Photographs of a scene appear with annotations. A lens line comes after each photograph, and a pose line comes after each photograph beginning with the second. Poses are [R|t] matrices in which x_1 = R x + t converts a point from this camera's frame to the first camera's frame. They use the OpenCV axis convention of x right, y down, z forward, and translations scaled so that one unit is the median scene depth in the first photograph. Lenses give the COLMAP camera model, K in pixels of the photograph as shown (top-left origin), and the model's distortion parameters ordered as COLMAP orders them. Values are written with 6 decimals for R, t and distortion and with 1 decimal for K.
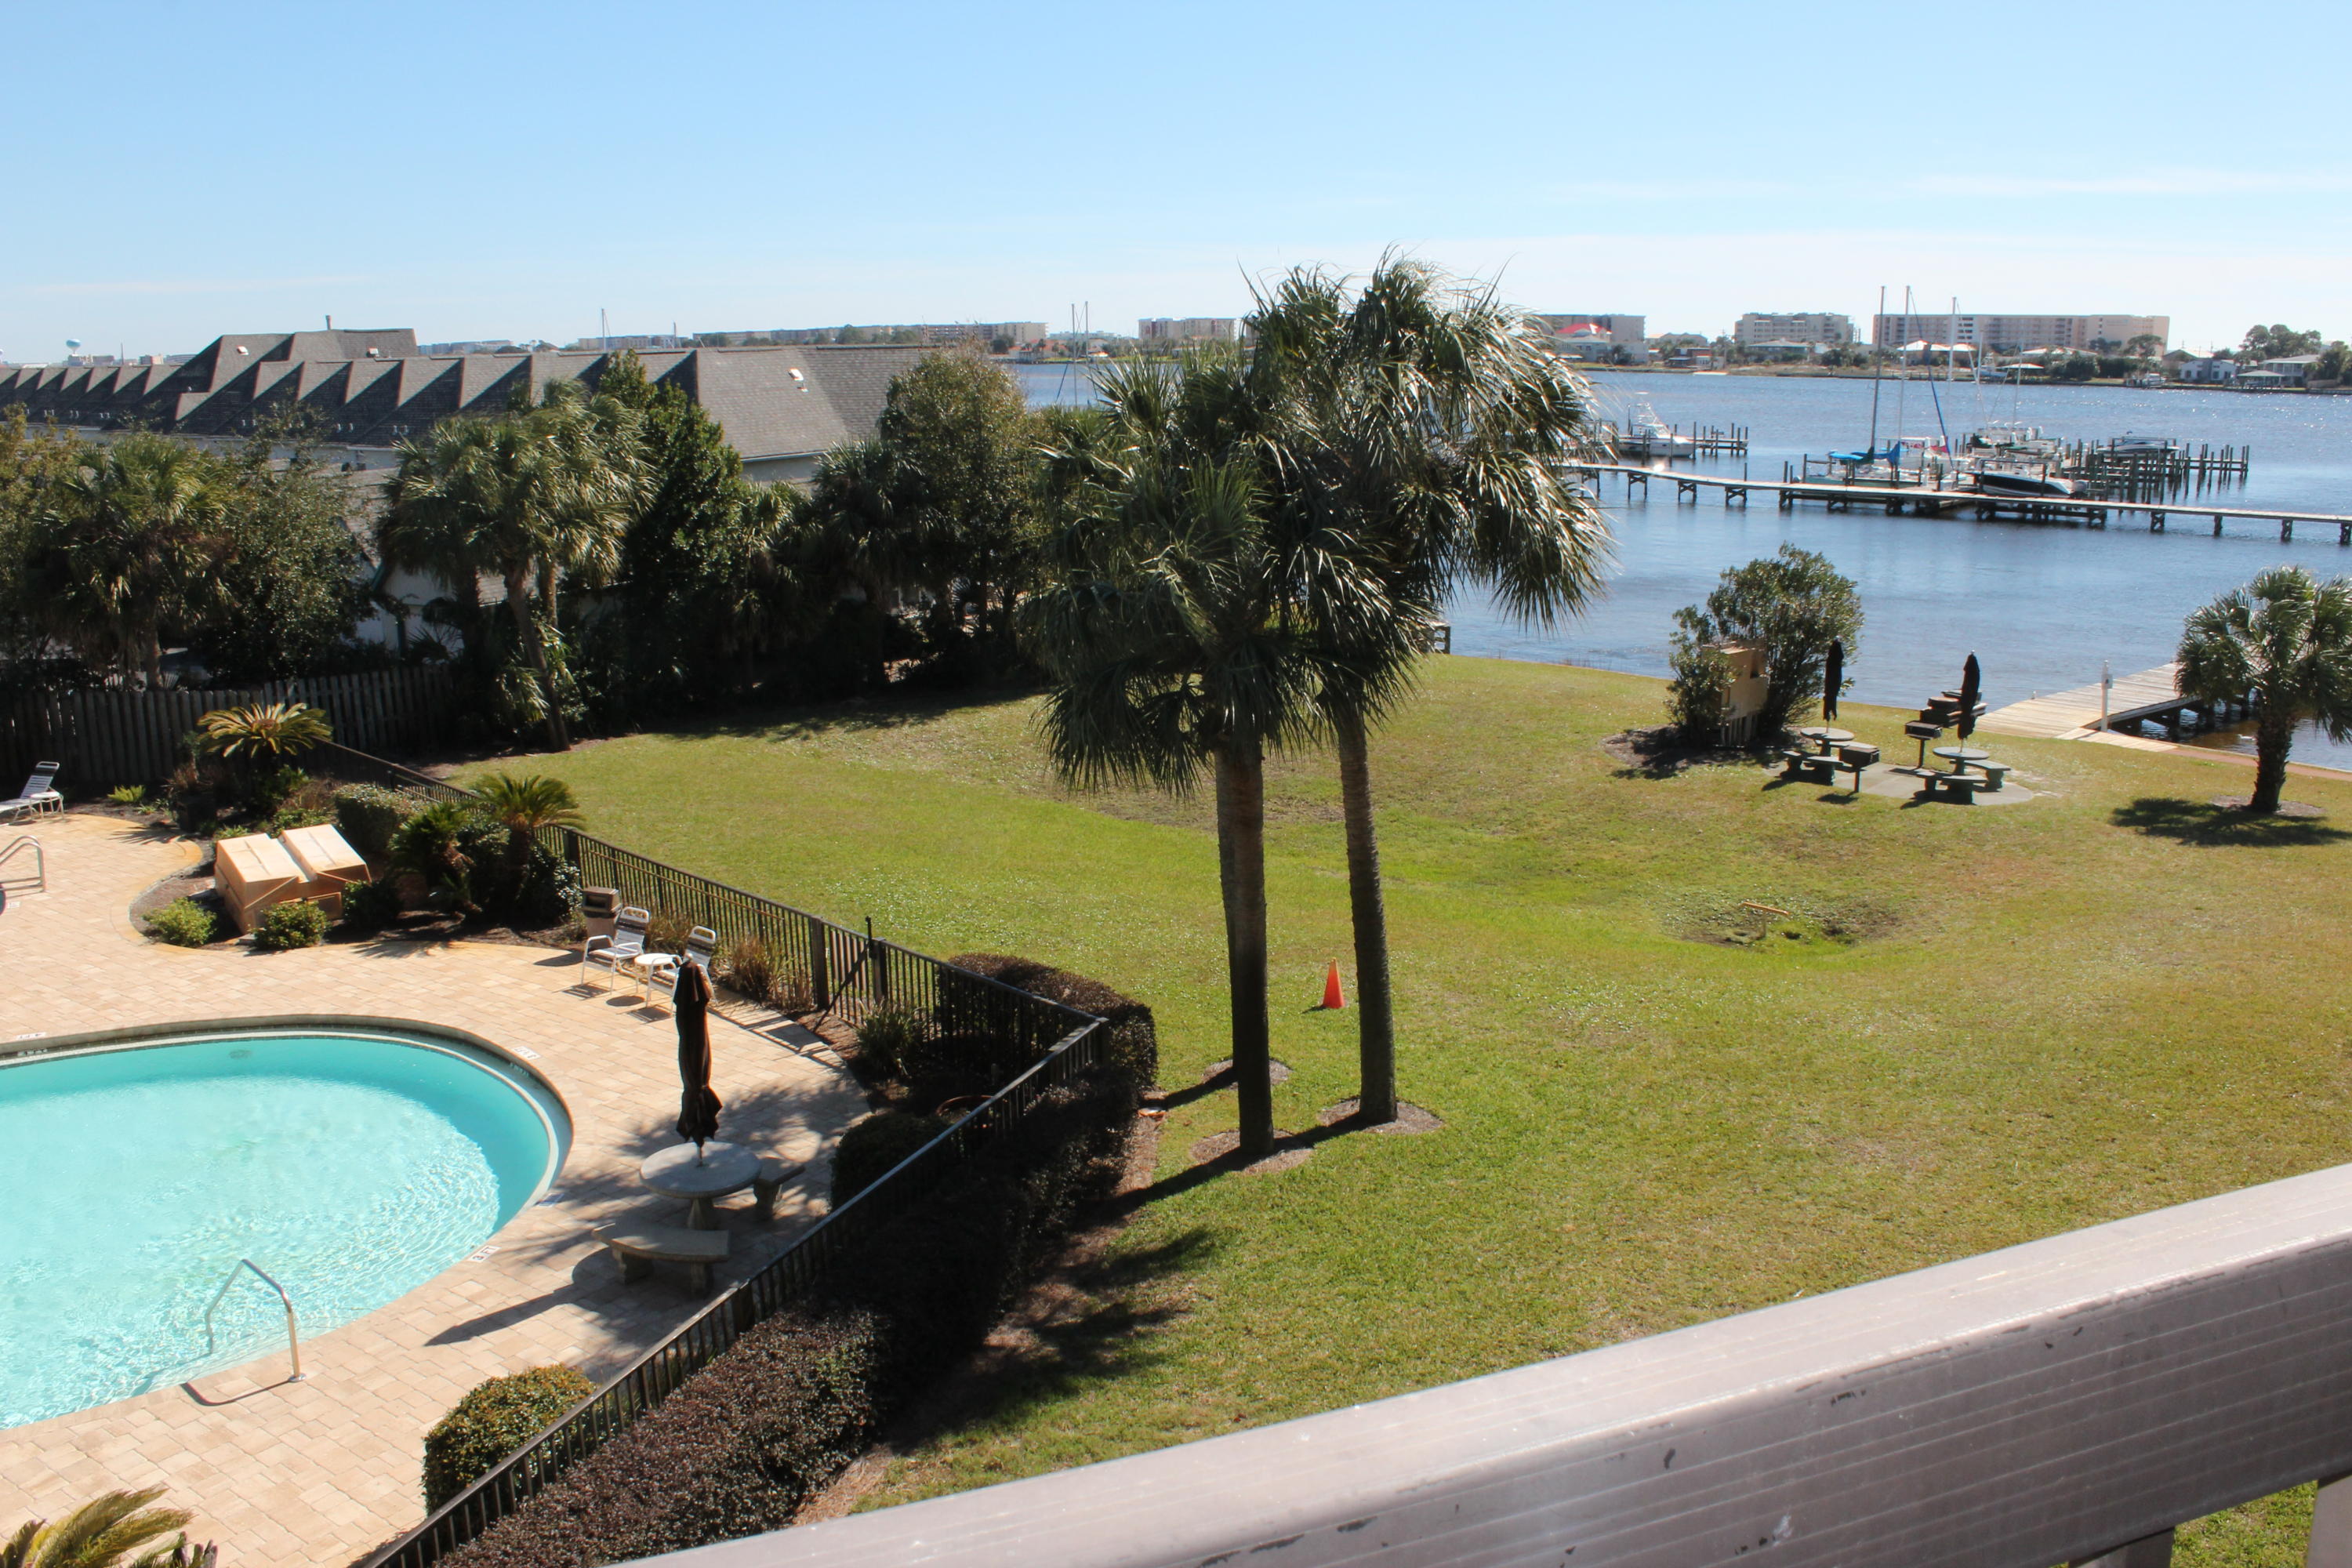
lens RADIAL K [[1956.6, 0, 1191.6], [0, 1956.6, 786.1], [0, 0, 1]] dist [-0.164913, 0.148349]
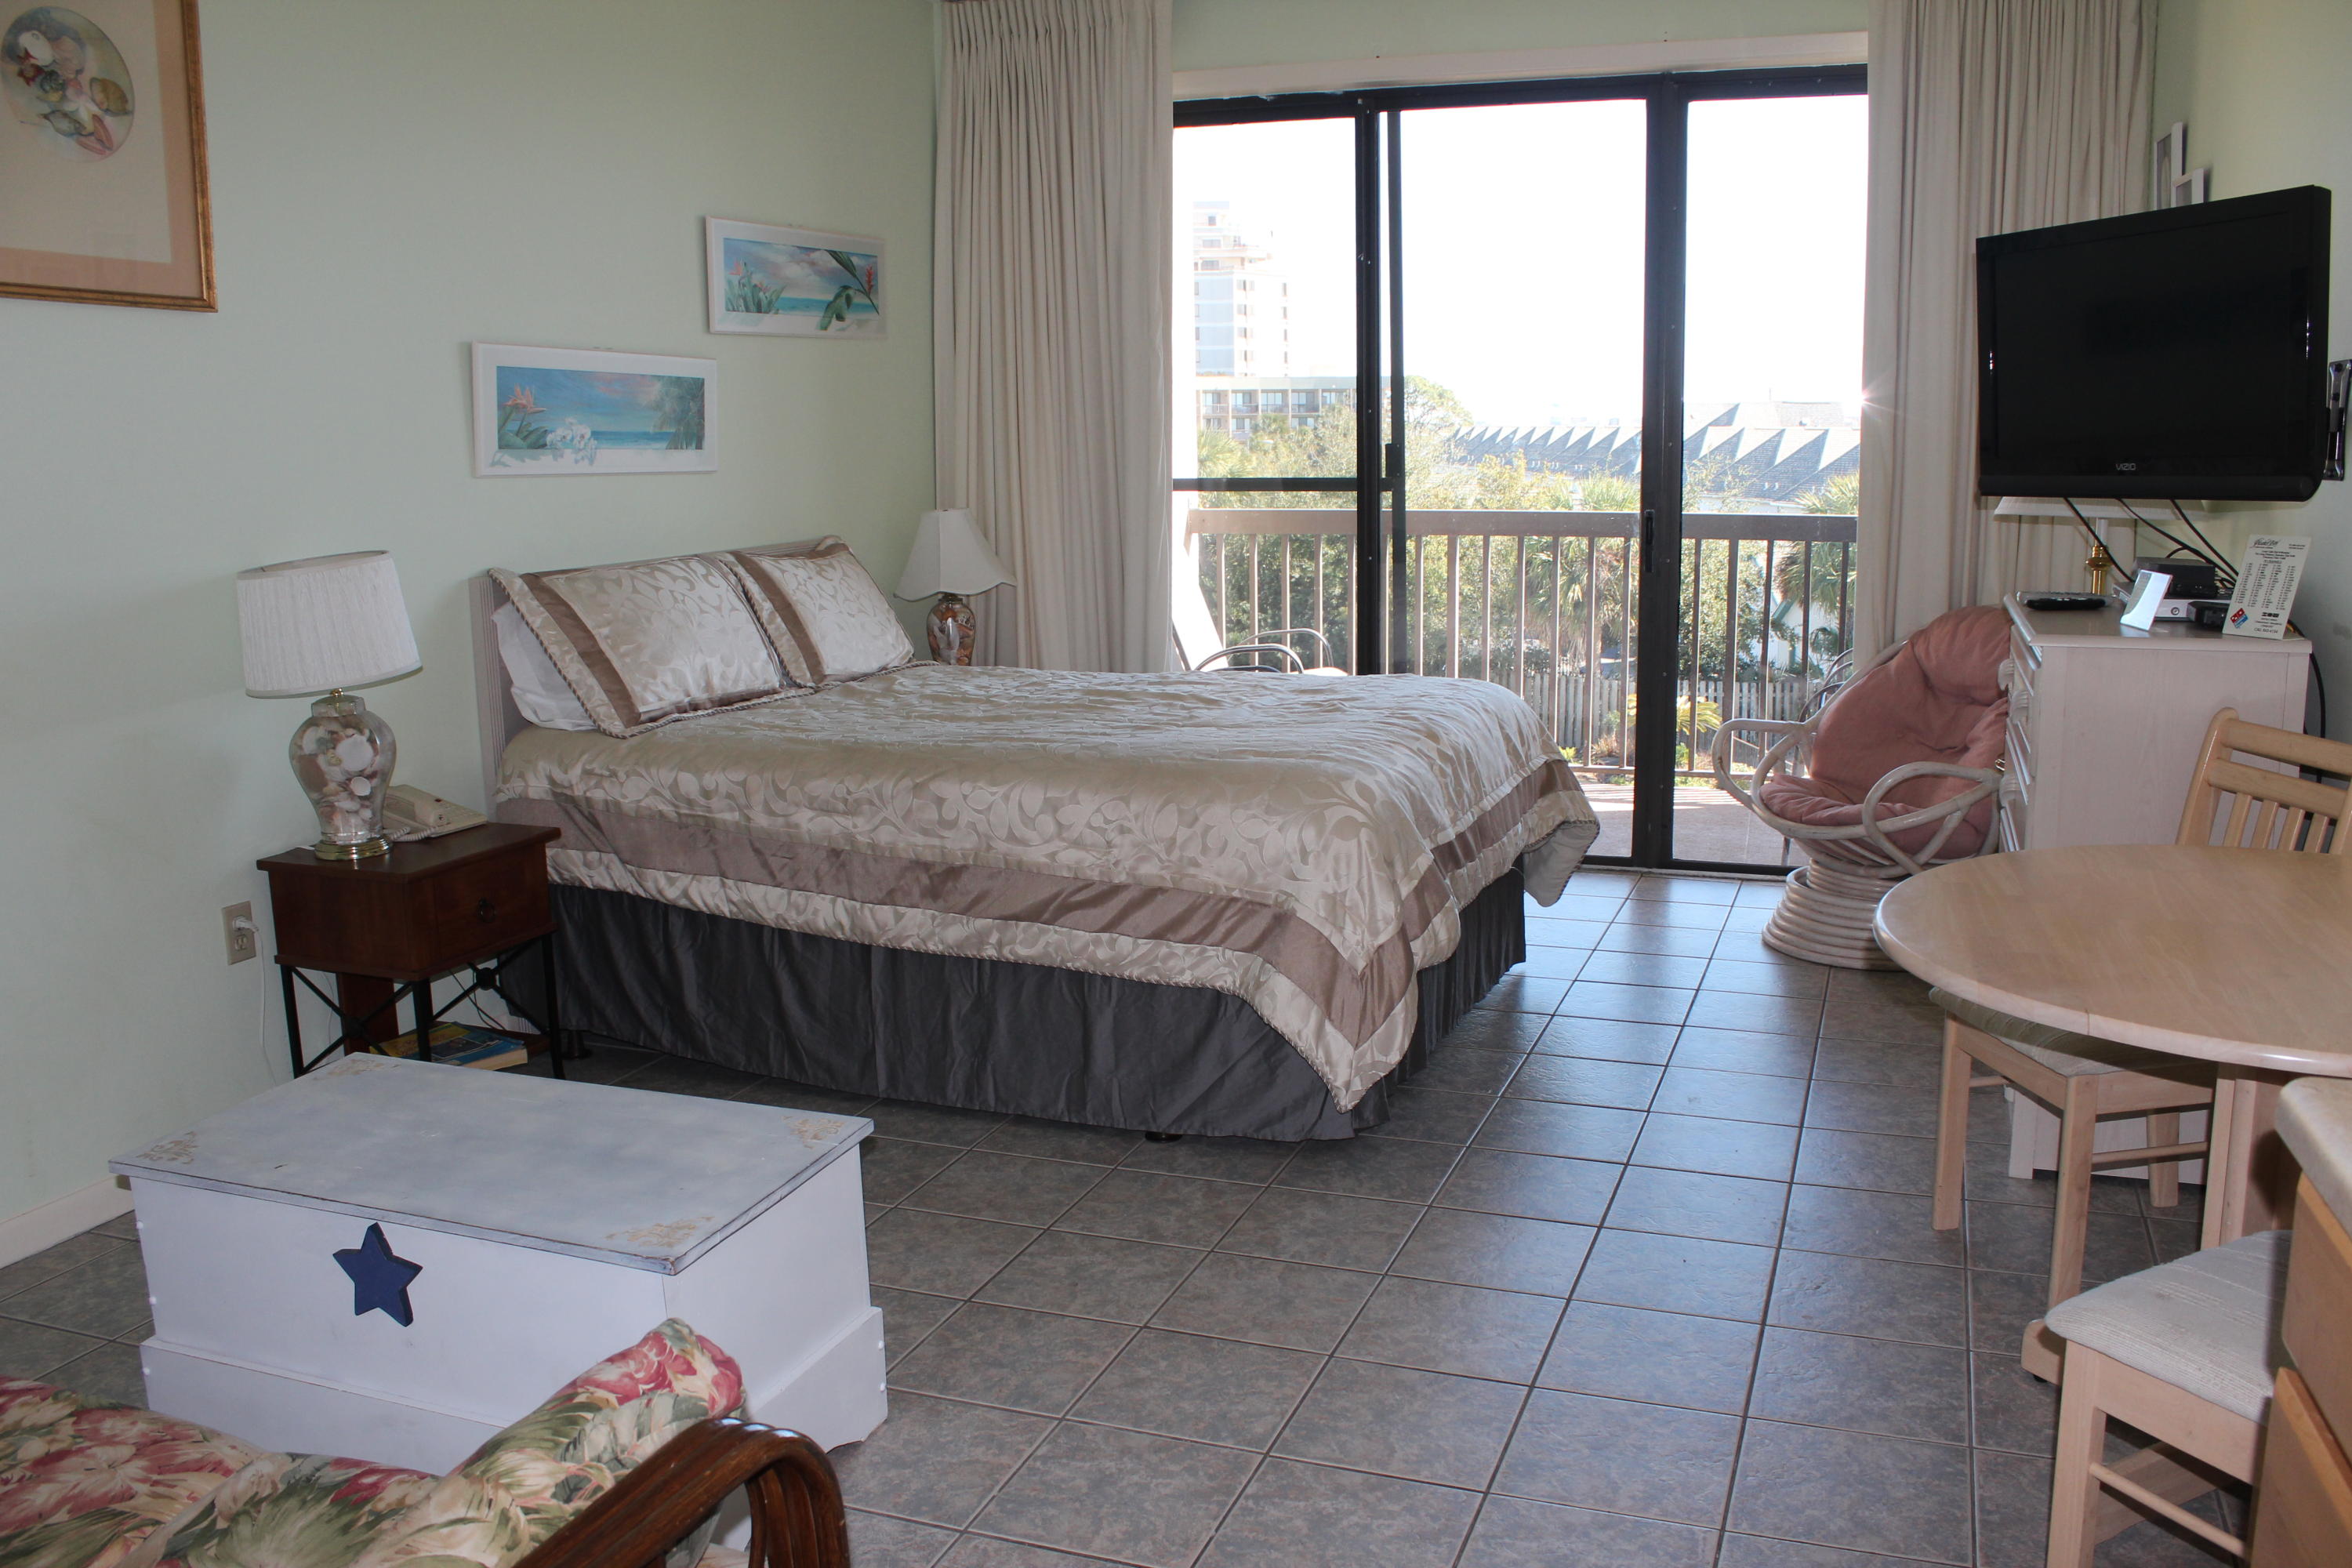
lens RADIAL K [[1956.6, 0, 1189.2], [0, 1956.6, 788.0], [0, 0, 1]] dist [-0.164913, 0.148349]
pose [[0.758526, 0.123233, -0.639884, 0.128543], [-0.145878, 0.989147, 0.017572, 0.054066], [0.635105, 0.080016, 0.768270, -0.245153]]
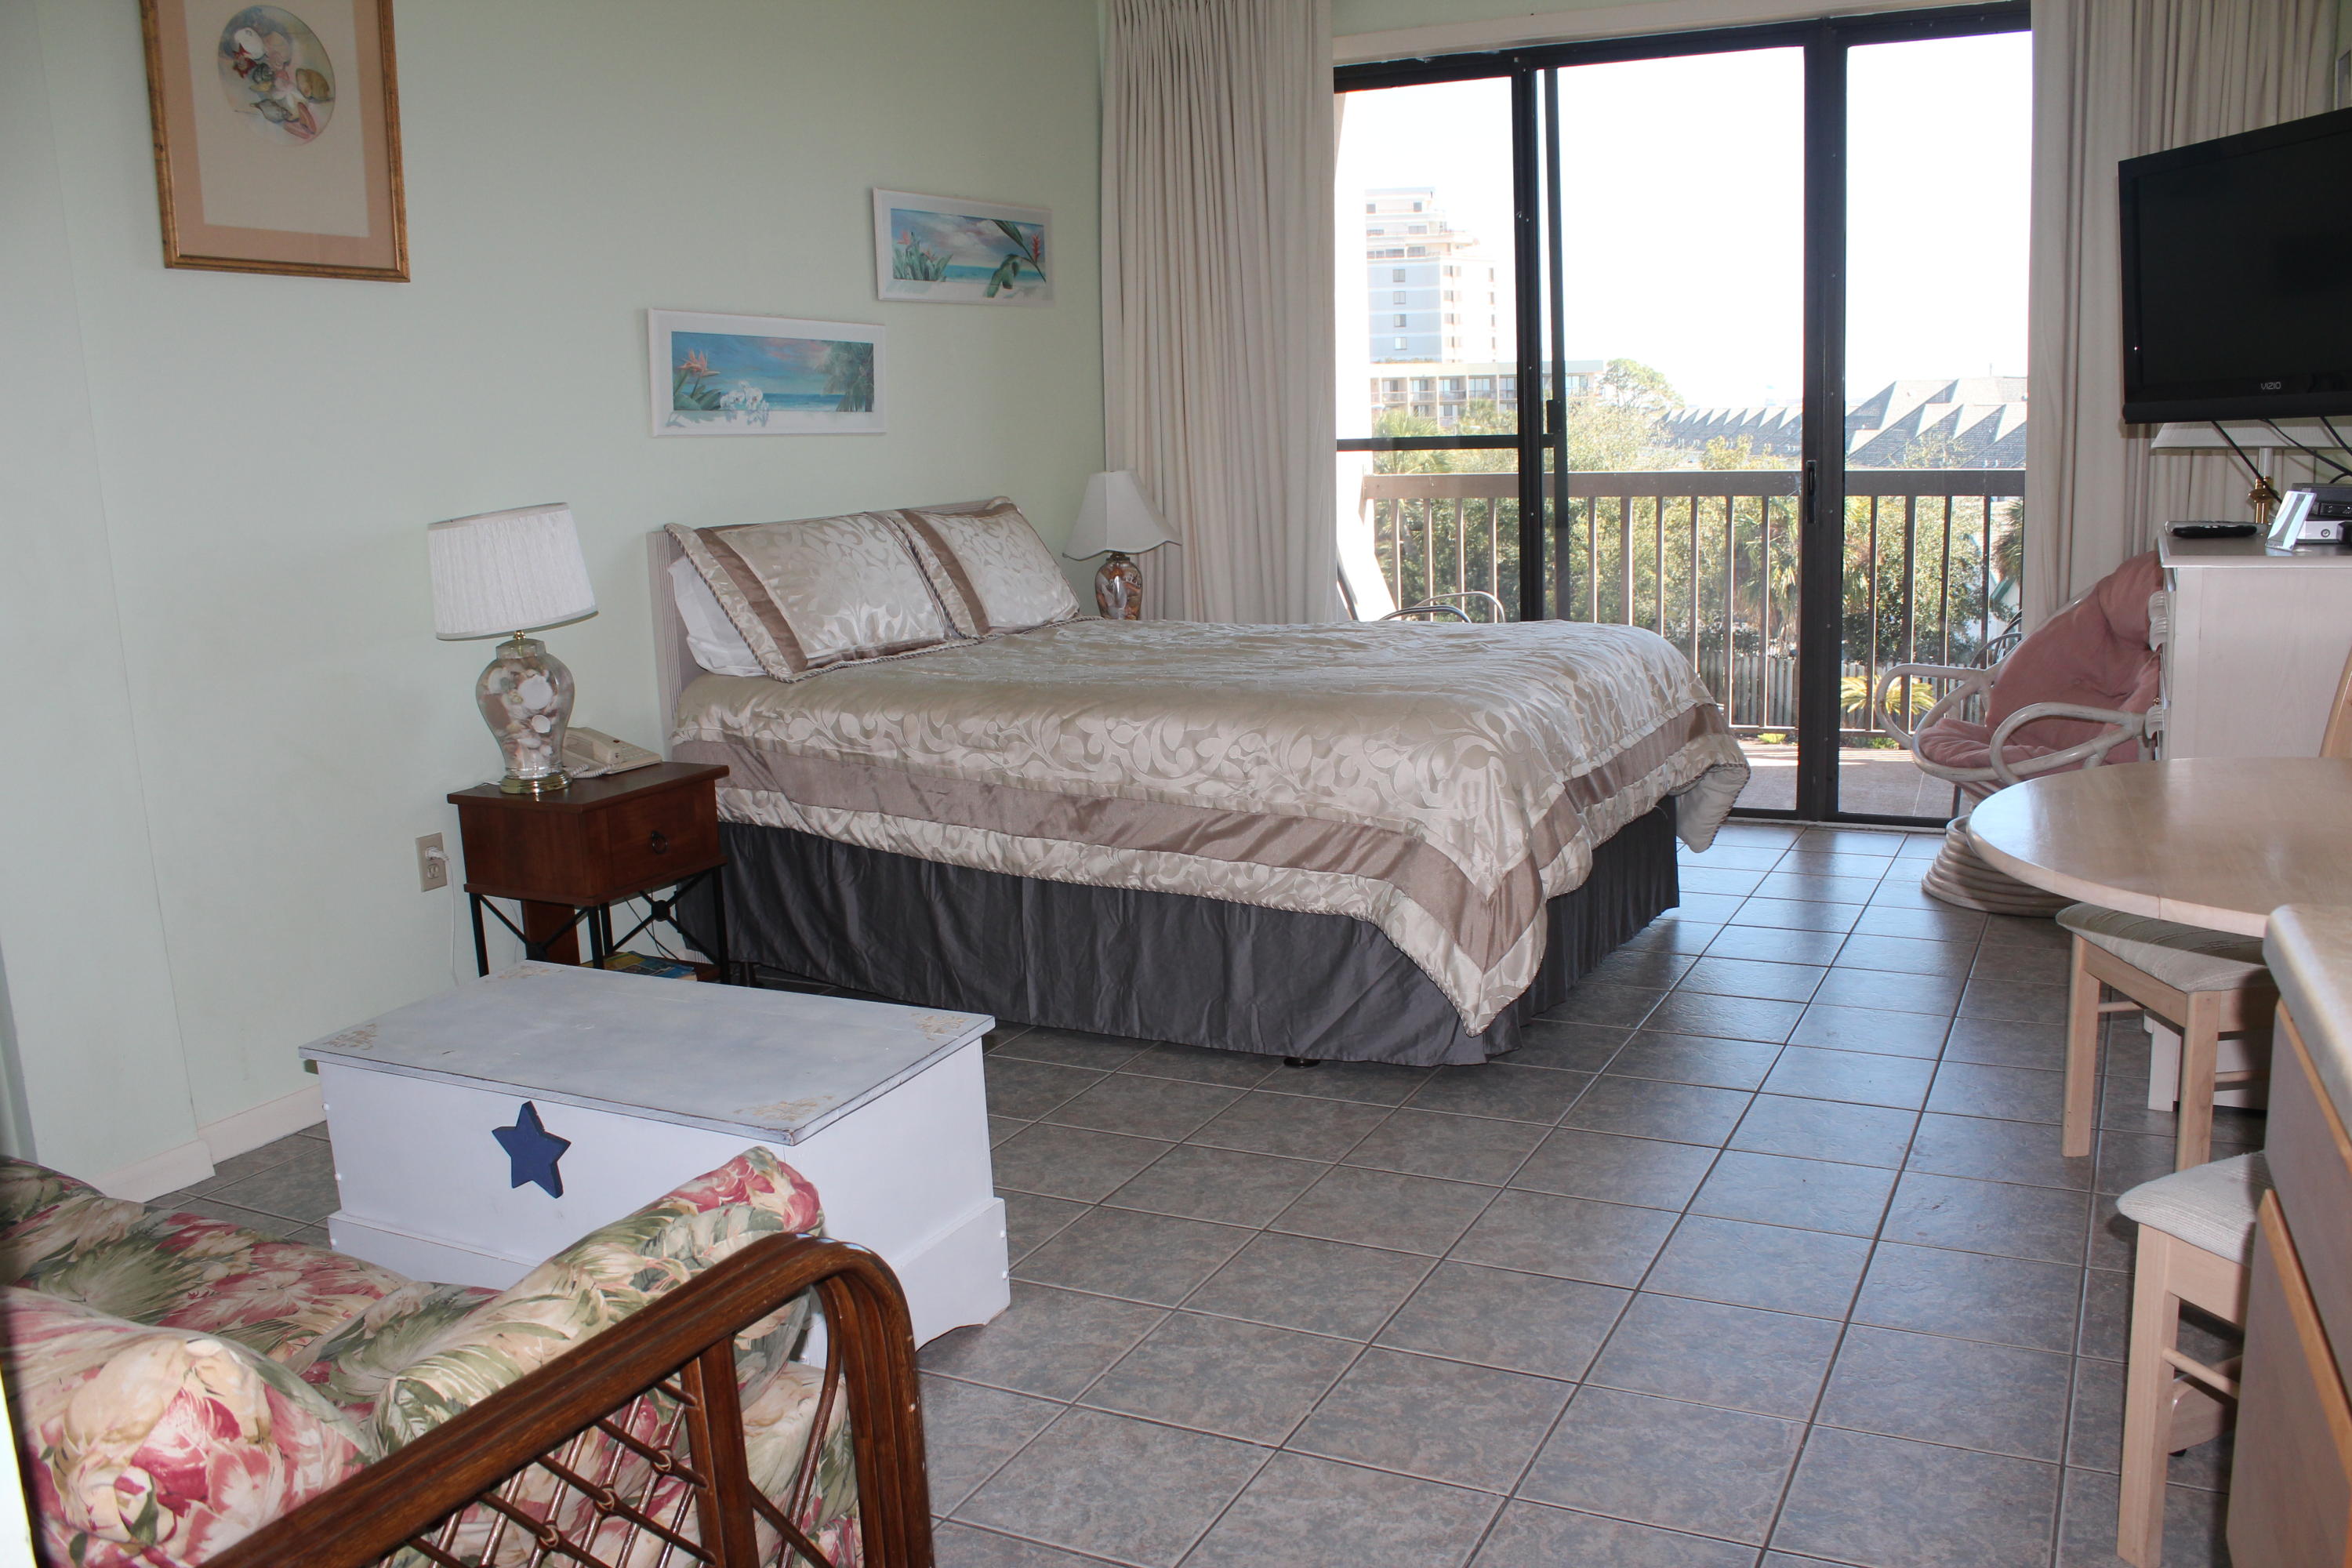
lens RADIAL K [[1956.6, 0, 1189.5], [0, 1956.6, 783.5], [0, 0, 1]] dist [-0.164913, 0.148349]
pose [[0.684996, 0.123137, -0.718066, 0.141405], [-0.140862, 0.989400, 0.035291, 0.060018], [0.714800, 0.076974, 0.695080, -0.243255]]
